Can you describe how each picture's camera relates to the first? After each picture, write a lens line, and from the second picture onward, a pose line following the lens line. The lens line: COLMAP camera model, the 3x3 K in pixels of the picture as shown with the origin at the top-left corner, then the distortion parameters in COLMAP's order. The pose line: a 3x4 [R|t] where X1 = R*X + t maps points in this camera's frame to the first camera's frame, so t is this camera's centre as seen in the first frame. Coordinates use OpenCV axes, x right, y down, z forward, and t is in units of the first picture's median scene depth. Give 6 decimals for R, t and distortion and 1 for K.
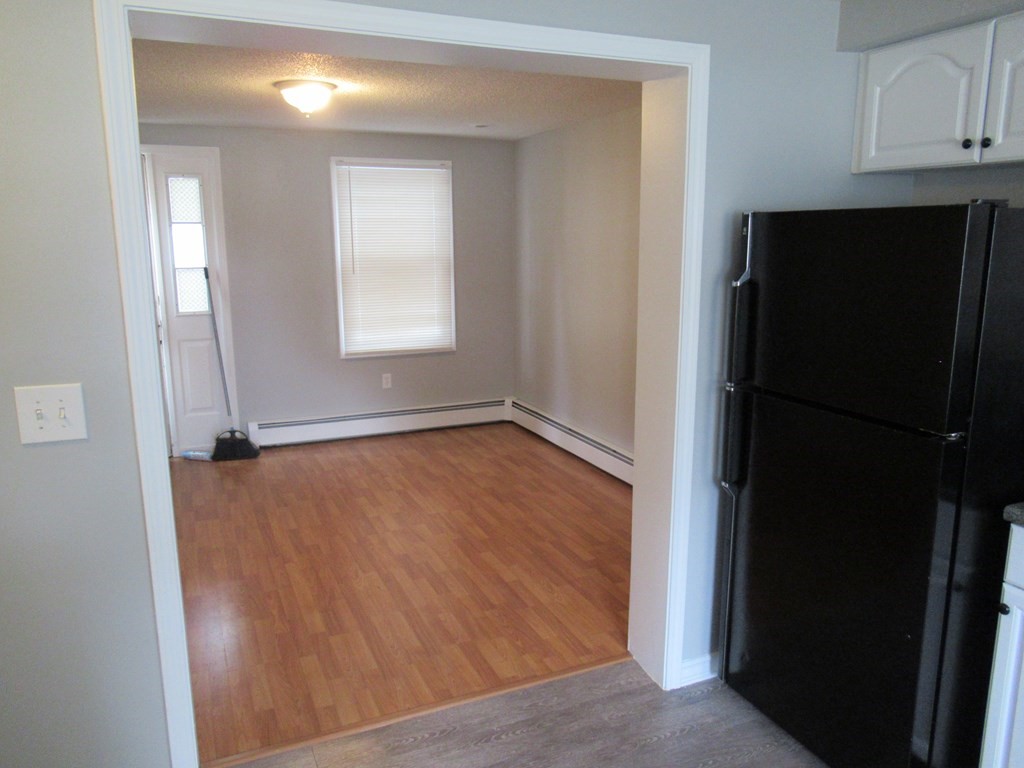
lens RADIAL K [[772.3, 0, 510.9], [0, 772.3, 383.9], [0, 0, 1]] dist [0.003051, -0.005190]
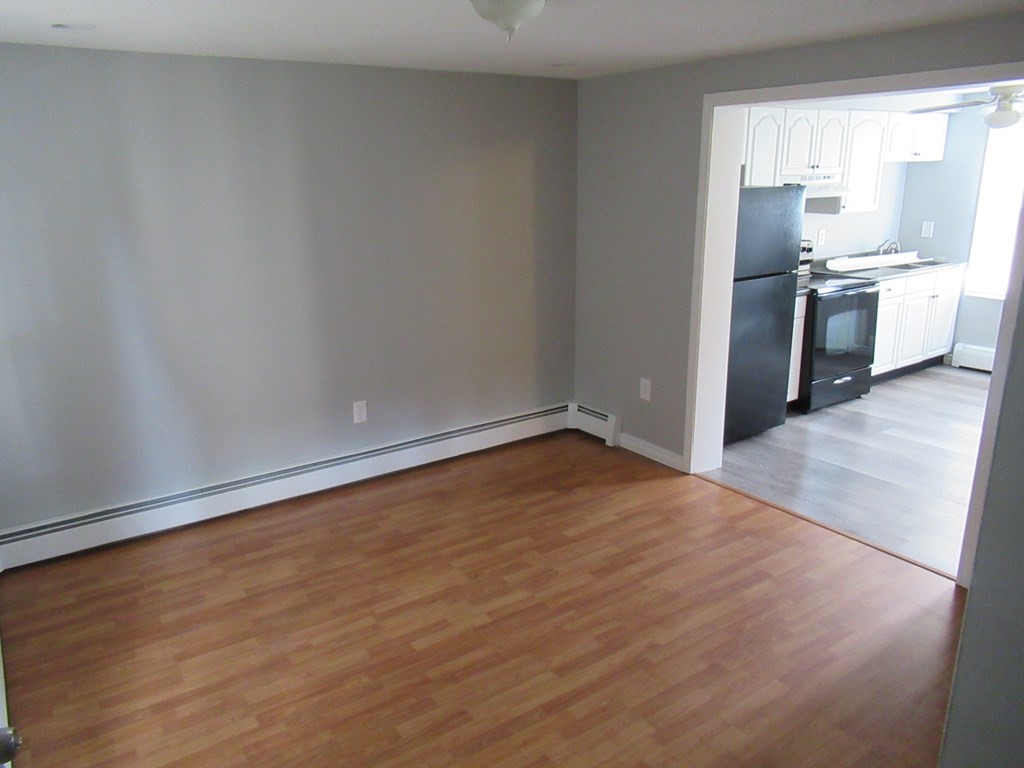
lens RADIAL K [[772.3, 0, 509.3], [0, 772.3, 386.7], [0, 0, 1]] dist [0.003051, -0.005190]
pose [[-0.202377, -0.260265, 0.944090, -0.745407], [0.200657, 0.932564, 0.300101, -0.223147], [-0.958530, 0.250172, -0.136506, 0.947267]]
